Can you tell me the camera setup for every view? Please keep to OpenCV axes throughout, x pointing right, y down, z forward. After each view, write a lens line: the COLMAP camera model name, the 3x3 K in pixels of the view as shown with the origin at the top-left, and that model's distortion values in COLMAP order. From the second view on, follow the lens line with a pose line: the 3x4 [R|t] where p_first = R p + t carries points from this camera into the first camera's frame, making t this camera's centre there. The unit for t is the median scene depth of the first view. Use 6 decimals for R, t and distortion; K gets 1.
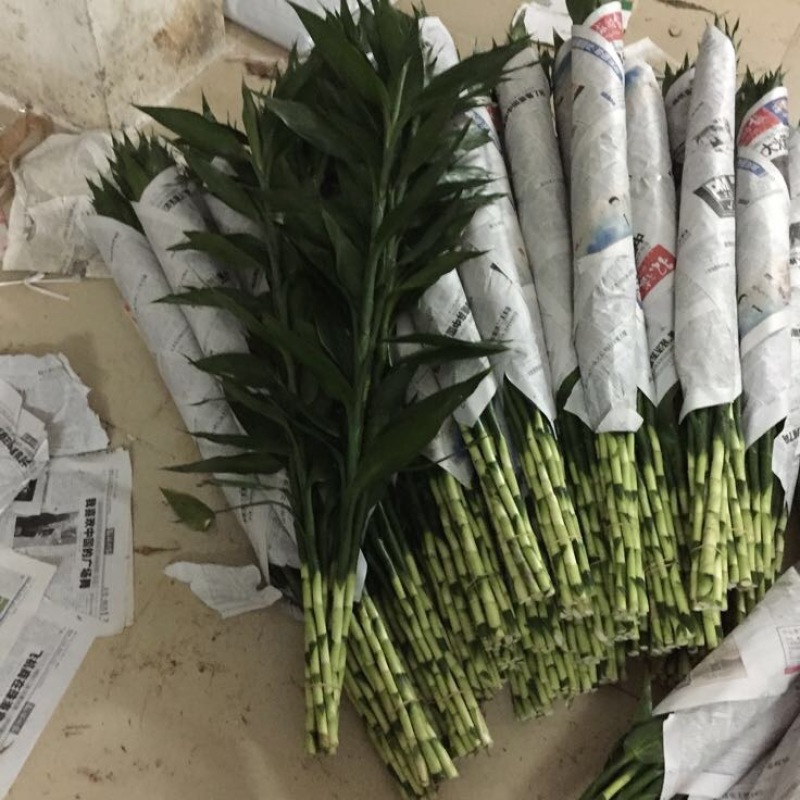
lens RADIAL K [[930.7, 0, 400.0], [0, 930.7, 400.0], [0, 0, 1]] dist [0.068147, -0.053475]
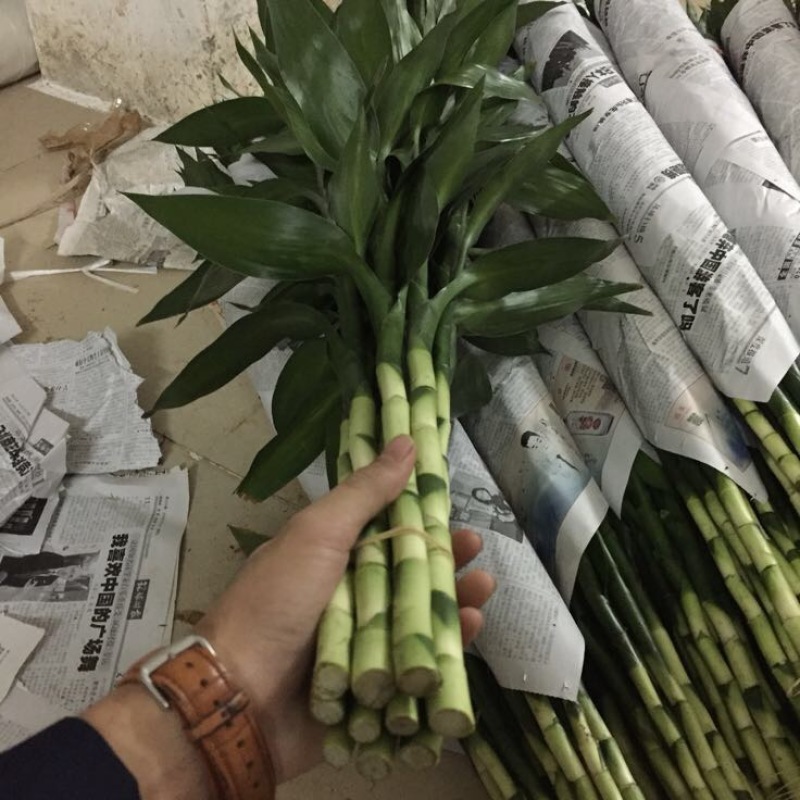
lens RADIAL K [[930.7, 0, 400.0], [0, 930.7, 400.0], [0, 0, 1]] dist [0.068147, -0.053475]
pose [[0.990744, 0.005351, -0.135635, -0.064642], [-0.035542, 0.974589, -0.221165, 0.162501], [0.131005, 0.223938, 0.965758, 0.431833]]
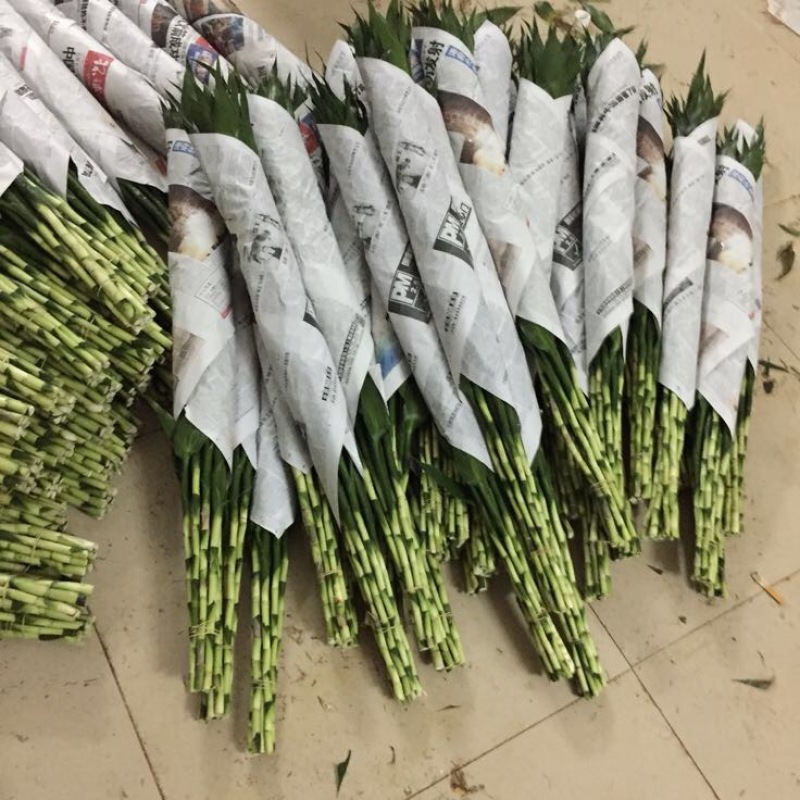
lens RADIAL K [[930.7, 0, 400.0], [0, 930.7, 400.0], [0, 0, 1]] dist [0.068147, -0.053475]
pose [[0.552521, -0.702246, 0.448965, -0.068999], [0.620324, 0.706227, 0.341236, 0.089701], [-0.556703, 0.089964, 0.825826, -0.089221]]
